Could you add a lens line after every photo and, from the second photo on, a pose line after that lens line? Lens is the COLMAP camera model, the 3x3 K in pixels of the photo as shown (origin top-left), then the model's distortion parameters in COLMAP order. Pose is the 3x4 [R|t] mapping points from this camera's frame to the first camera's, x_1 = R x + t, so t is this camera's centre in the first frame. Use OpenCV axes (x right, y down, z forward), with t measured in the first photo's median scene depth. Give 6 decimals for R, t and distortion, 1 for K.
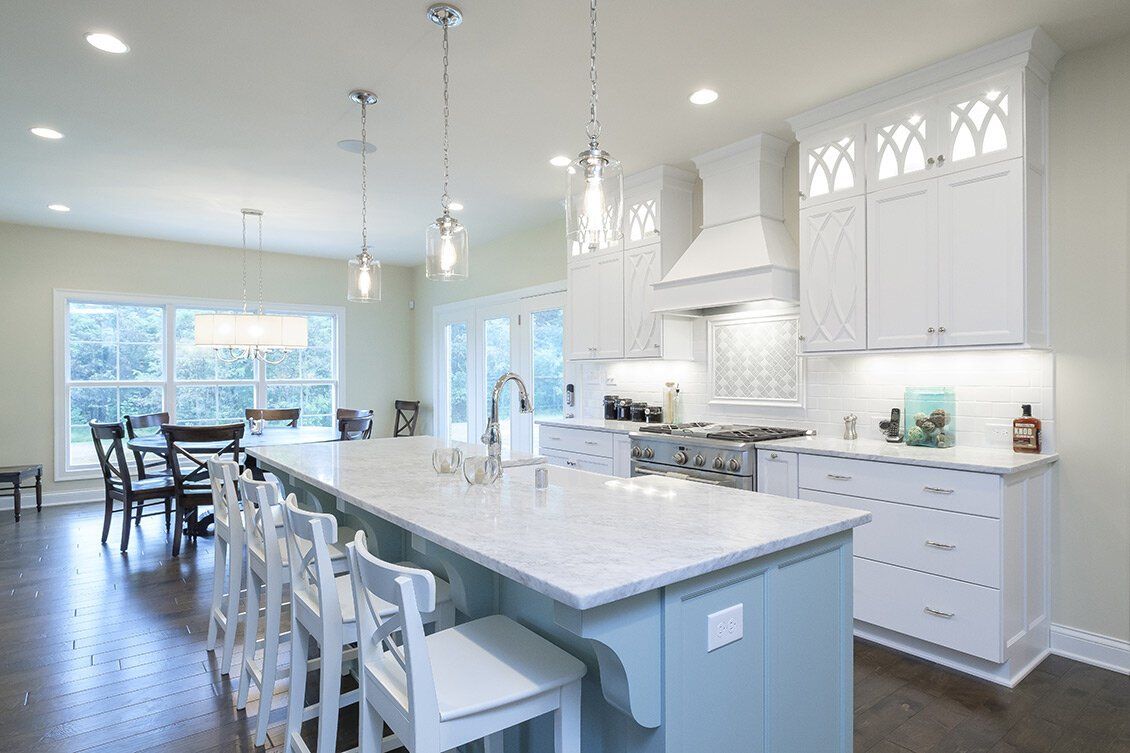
lens RADIAL K [[627.3, 0, 558.9], [0, 627.3, 375.0], [0, 0, 1]] dist [0.007729, 0.001291]
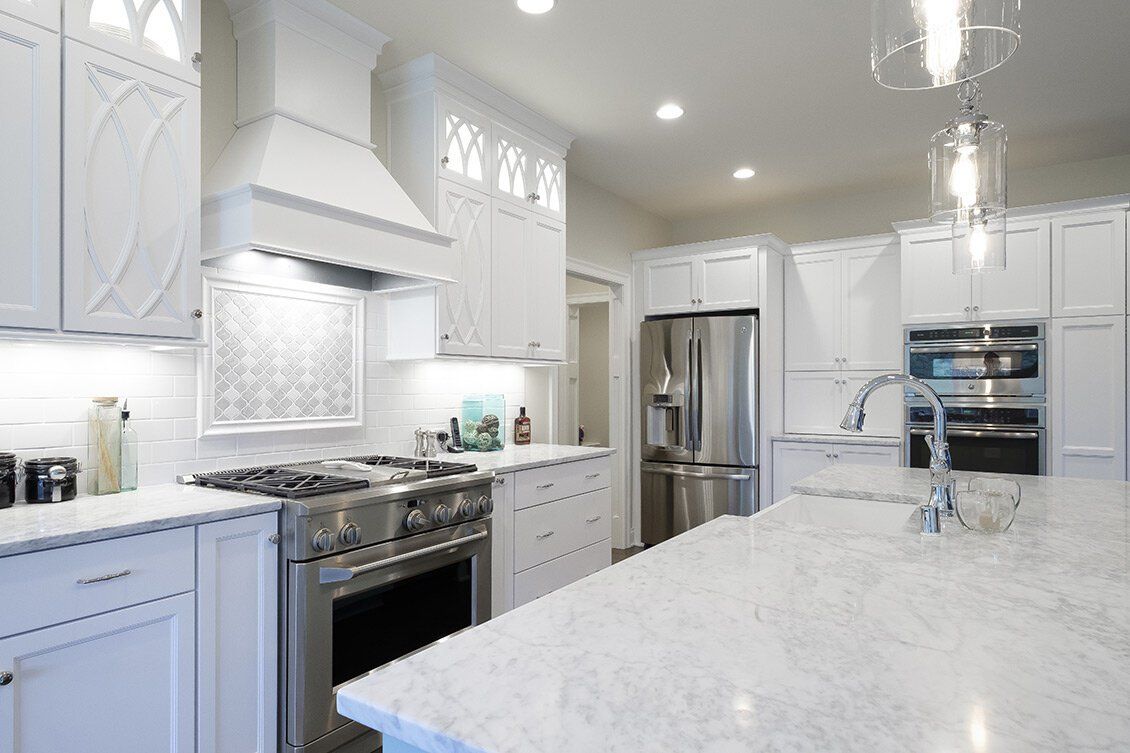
lens RADIAL K [[652.4, 0, 563.3], [0, 652.4, 383.8], [0, 0, 1]] dist [-0.001774, 0.005428]
pose [[-0.318942, 0.010664, 0.947714, -0.460653], [0.003018, 0.999943, -0.010236, 0.011327], [-0.947770, -0.000404, -0.318956, 1.123959]]
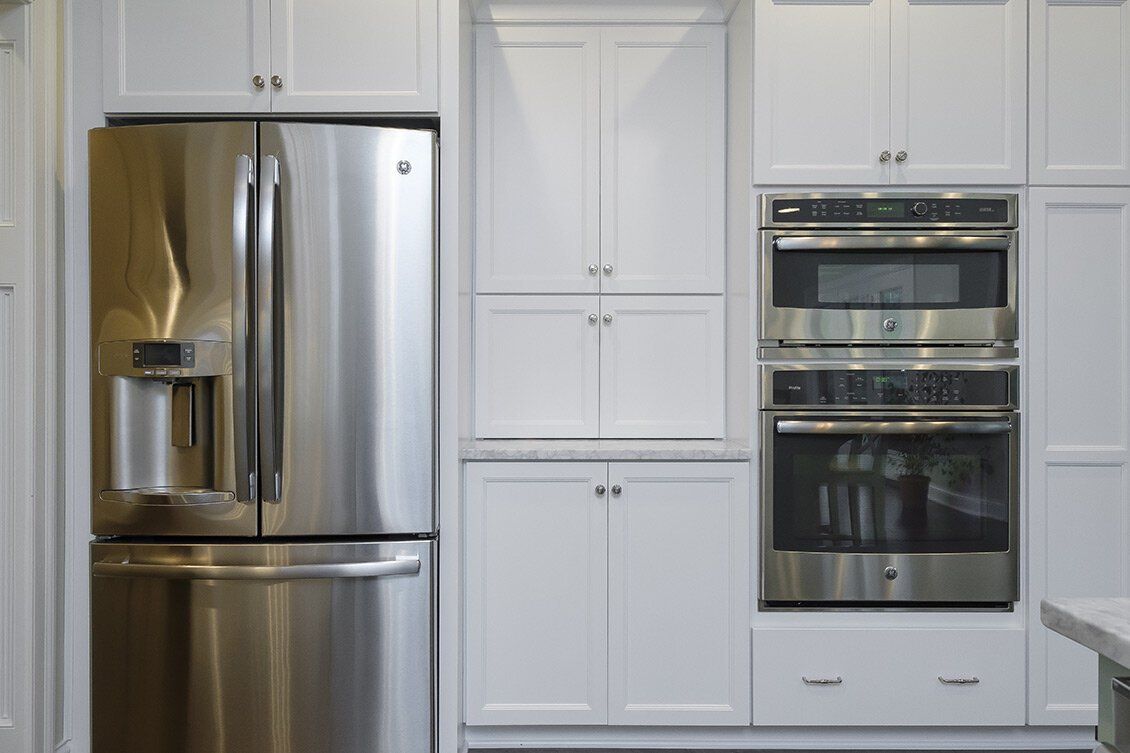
lens RADIAL K [[841.1, 0, 557.3], [0, 841.1, 375.0], [0, 0, 1]] dist [0.001829, -0.002692]
pose [[-0.795395, 0.005267, 0.606068, 0.201301], [0.005106, 0.999985, -0.001989, 0.047602], [-0.606070, 0.001513, -0.795410, 0.787494]]
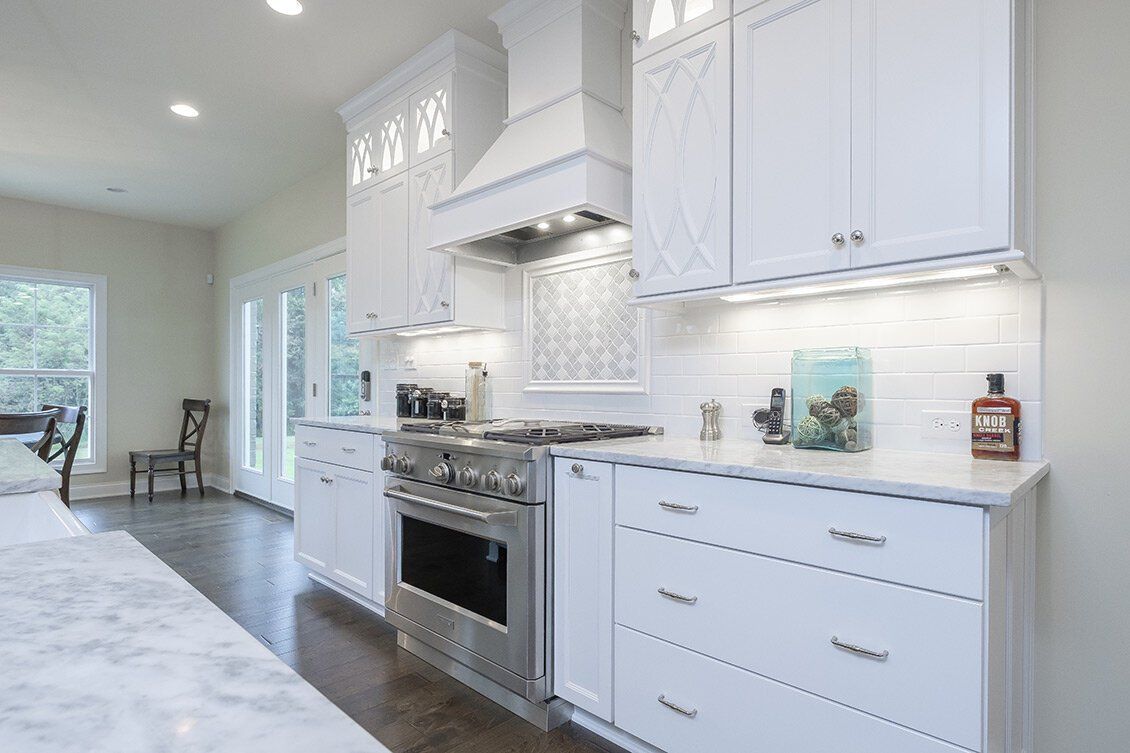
lens RADIAL K [[601.5, 0, 560.0], [0, 601.5, 382.9], [0, 0, 1]] dist [0.013908, 0.002079]
pose [[0.990188, 0.008270, 0.139493, 0.234986], [-0.007389, 0.999949, -0.006832, 0.051603], [-0.139543, 0.005734, 0.990199, 0.432882]]
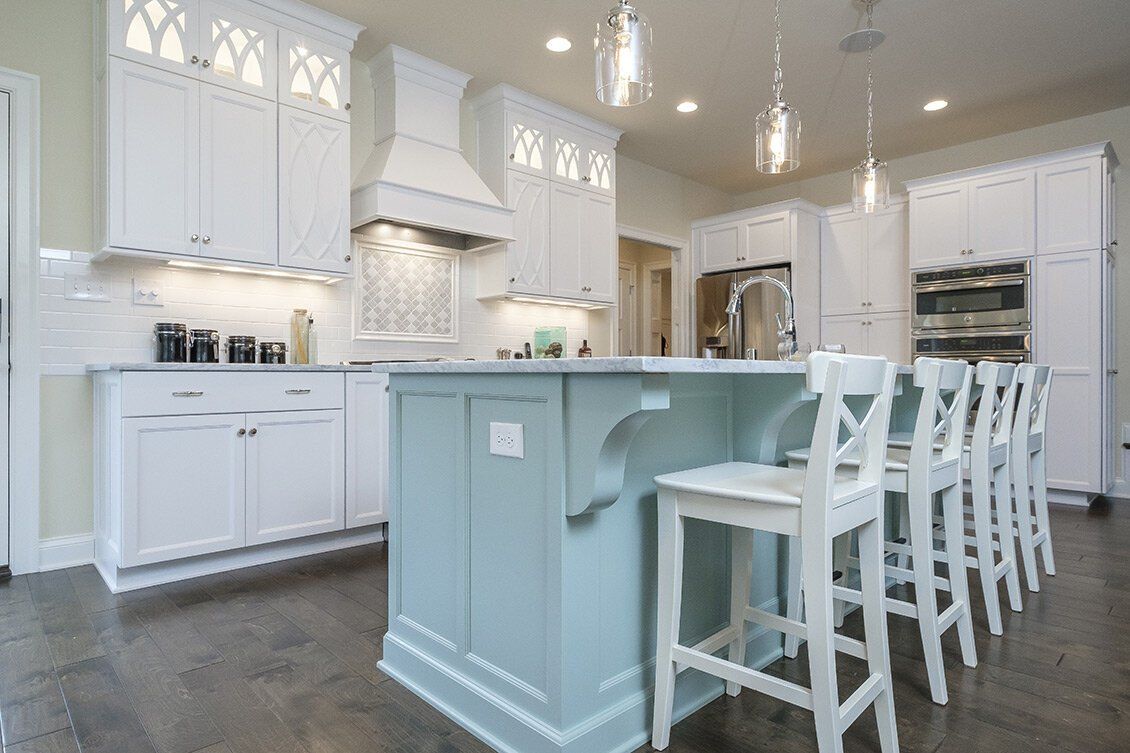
lens RADIAL K [[627.3, 0, 575.8], [0, 627.3, 371.1], [0, 0, 1]] dist [0.007729, 0.001291]
pose [[-0.114141, 0.006572, 0.993443, -0.783435], [0.002167, 0.999977, -0.006367, 0.118941], [-0.993462, 0.001426, -0.114153, 1.015617]]
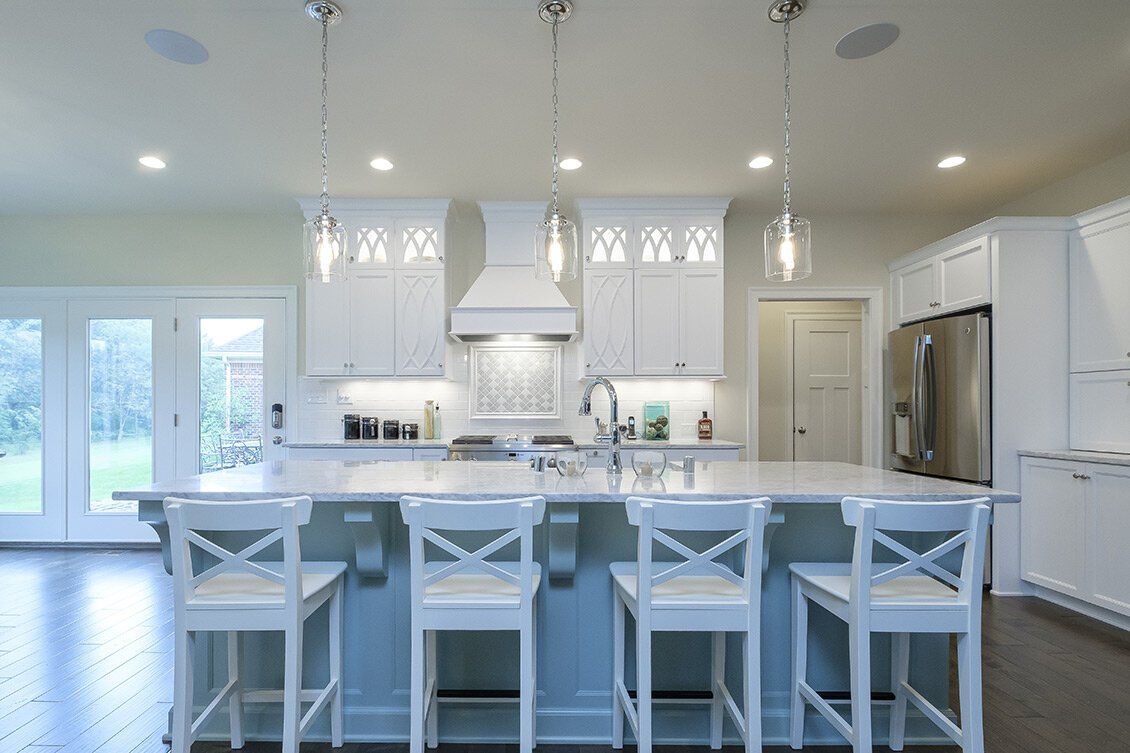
lens RADIAL K [[601.5, 0, 538.7], [0, 601.5, 406.3], [0, 0, 1]] dist [0.013908, 0.002079]
pose [[0.613606, 0.010106, 0.789547, -0.690976], [-0.002404, 0.999937, -0.010931, 0.043472], [-0.789608, 0.004809, 0.613592, 0.294660]]
